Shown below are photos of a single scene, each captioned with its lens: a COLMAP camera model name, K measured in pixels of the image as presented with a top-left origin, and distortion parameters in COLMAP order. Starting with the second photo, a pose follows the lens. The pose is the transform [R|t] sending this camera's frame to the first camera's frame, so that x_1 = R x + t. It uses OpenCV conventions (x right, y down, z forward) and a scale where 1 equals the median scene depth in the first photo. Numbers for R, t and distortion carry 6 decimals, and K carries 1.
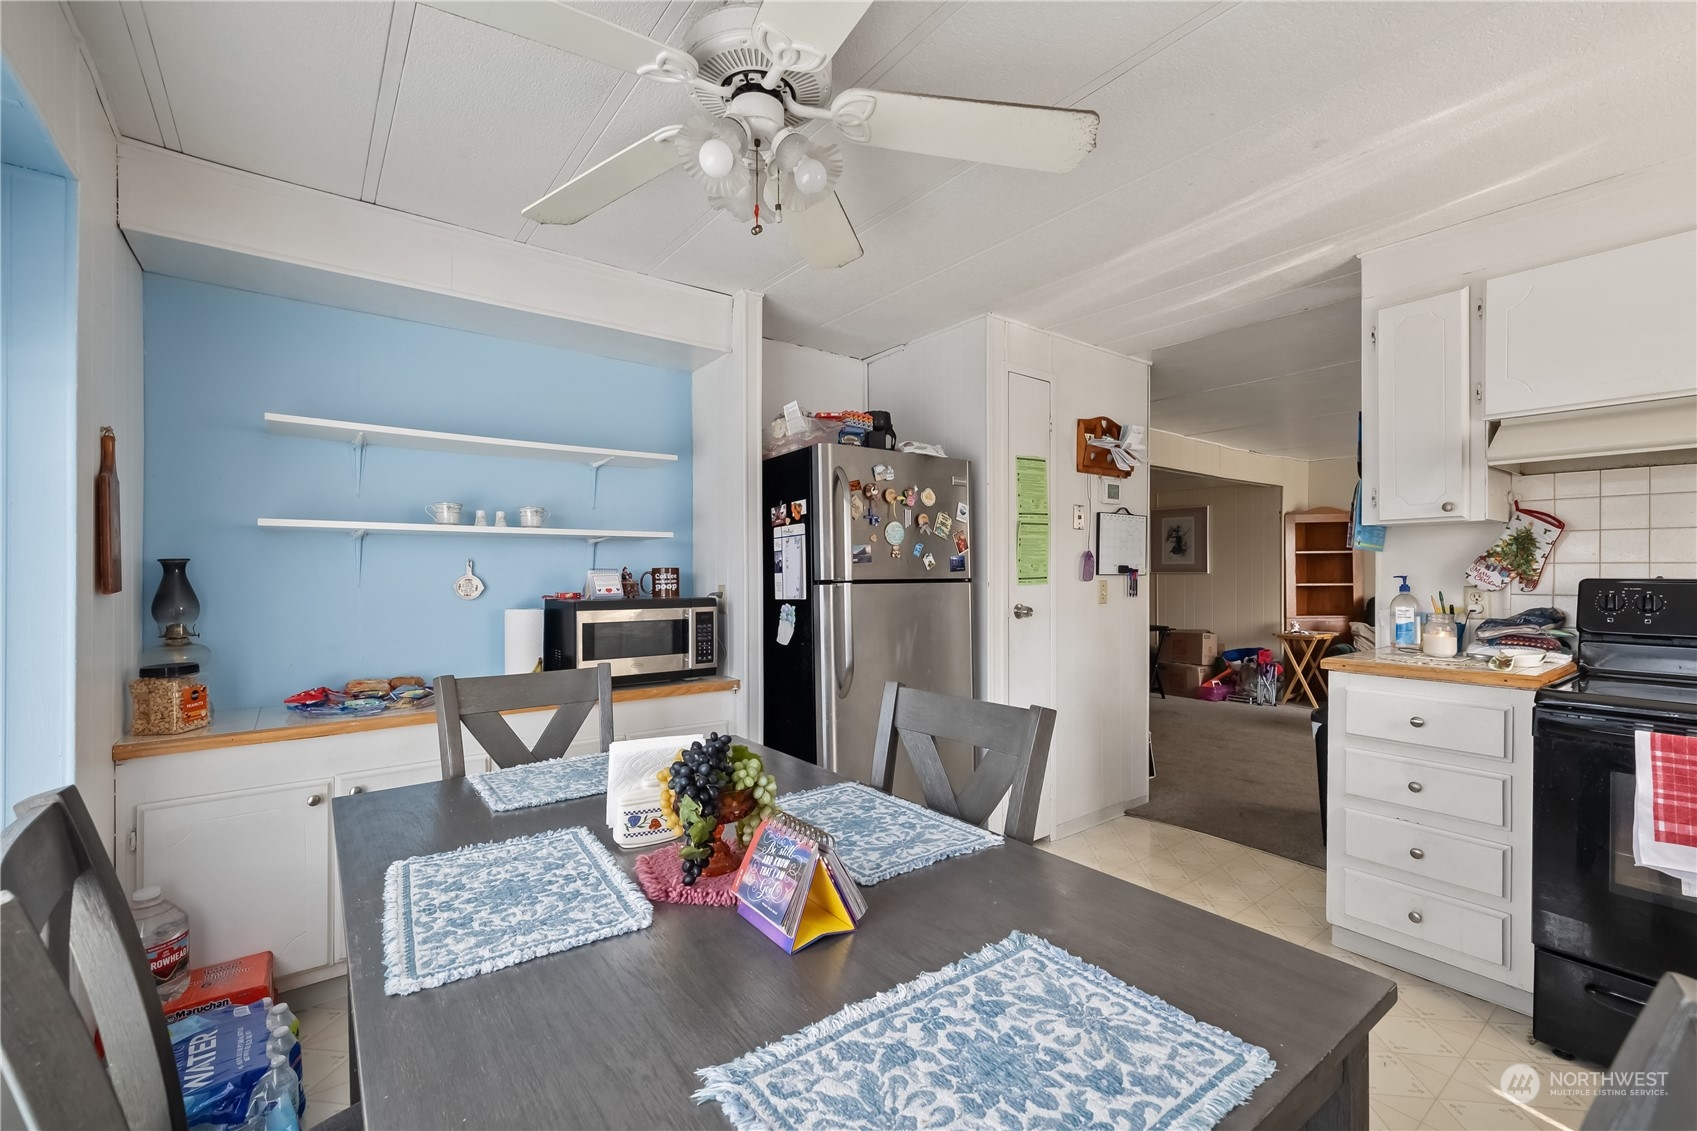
lens RADIAL K [[729.8, 0, 848.6], [0, 729.8, 573.9], [0, 0, 1]] dist [0.001462, -0.000933]
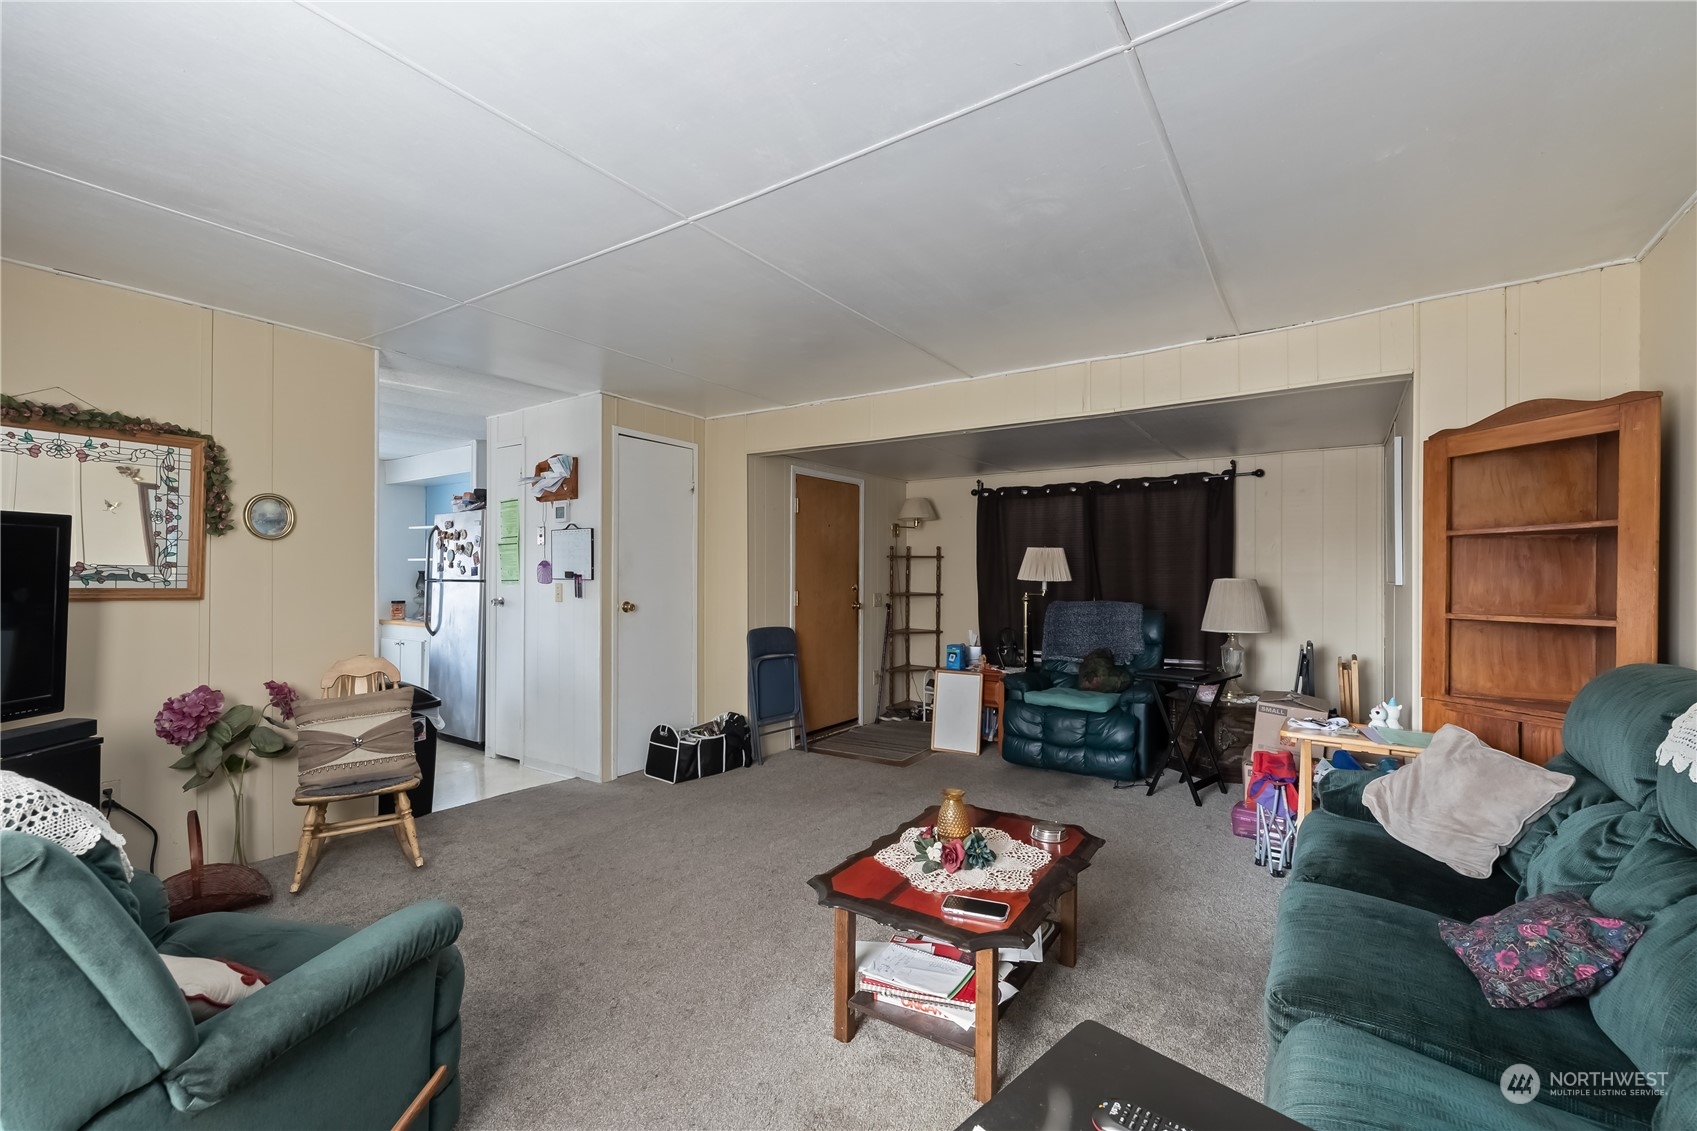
lens RADIAL K [[729.8, 0, 849.6], [0, 729.8, 564.8], [0, 0, 1]] dist [0.001462, -0.000933]
pose [[0.337871, -0.002154, -0.941190, 1.704014], [-0.000250, 0.999997, -0.002378, -0.020104], [0.941192, 0.001038, 0.337870, 1.036458]]
